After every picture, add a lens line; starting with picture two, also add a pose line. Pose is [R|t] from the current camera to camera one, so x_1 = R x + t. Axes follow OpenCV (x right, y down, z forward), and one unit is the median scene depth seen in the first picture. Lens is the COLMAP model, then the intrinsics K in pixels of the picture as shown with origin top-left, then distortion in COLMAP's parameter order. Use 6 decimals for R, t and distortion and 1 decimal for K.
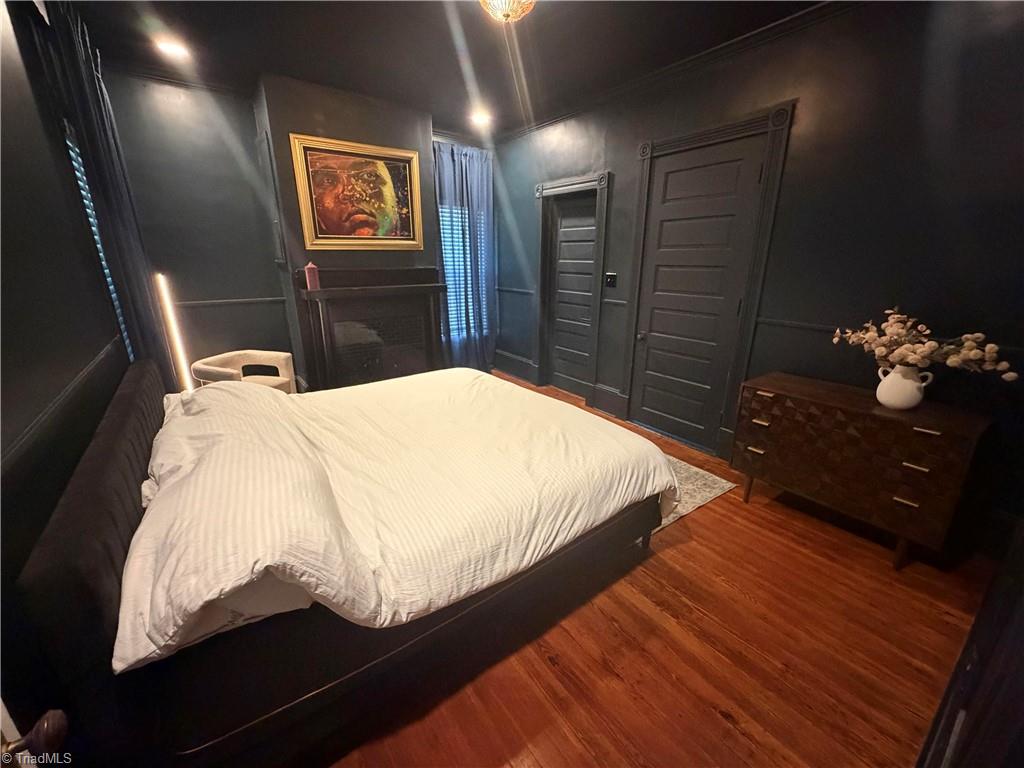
lens RADIAL K [[409.3, 0, 513.1], [0, 409.3, 382.2], [0, 0, 1]] dist [-0.001748, -0.000123]
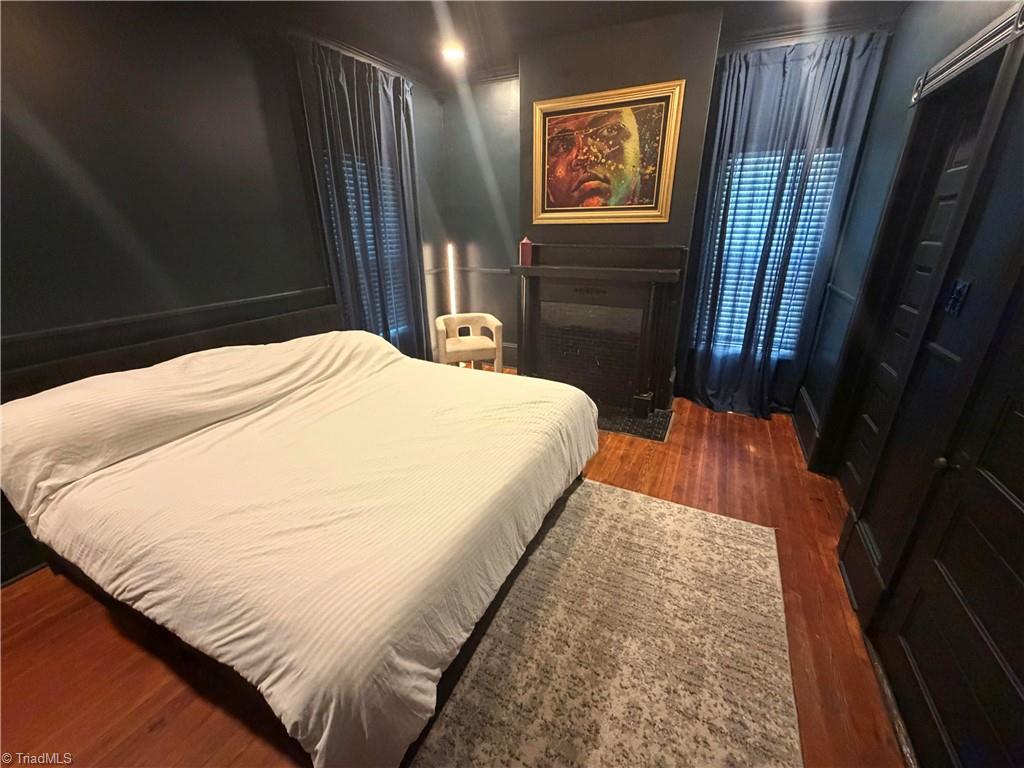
lens RADIAL K [[409.3, 0, 513.1], [0, 409.3, 383.5], [0, 0, 1]] dist [-0.001748, -0.000123]
pose [[0.463853, 0.311334, -0.829404, 0.395900], [-0.257862, 0.943126, 0.209810, -0.149802], [0.847554, 0.116551, 0.517753, 0.472273]]
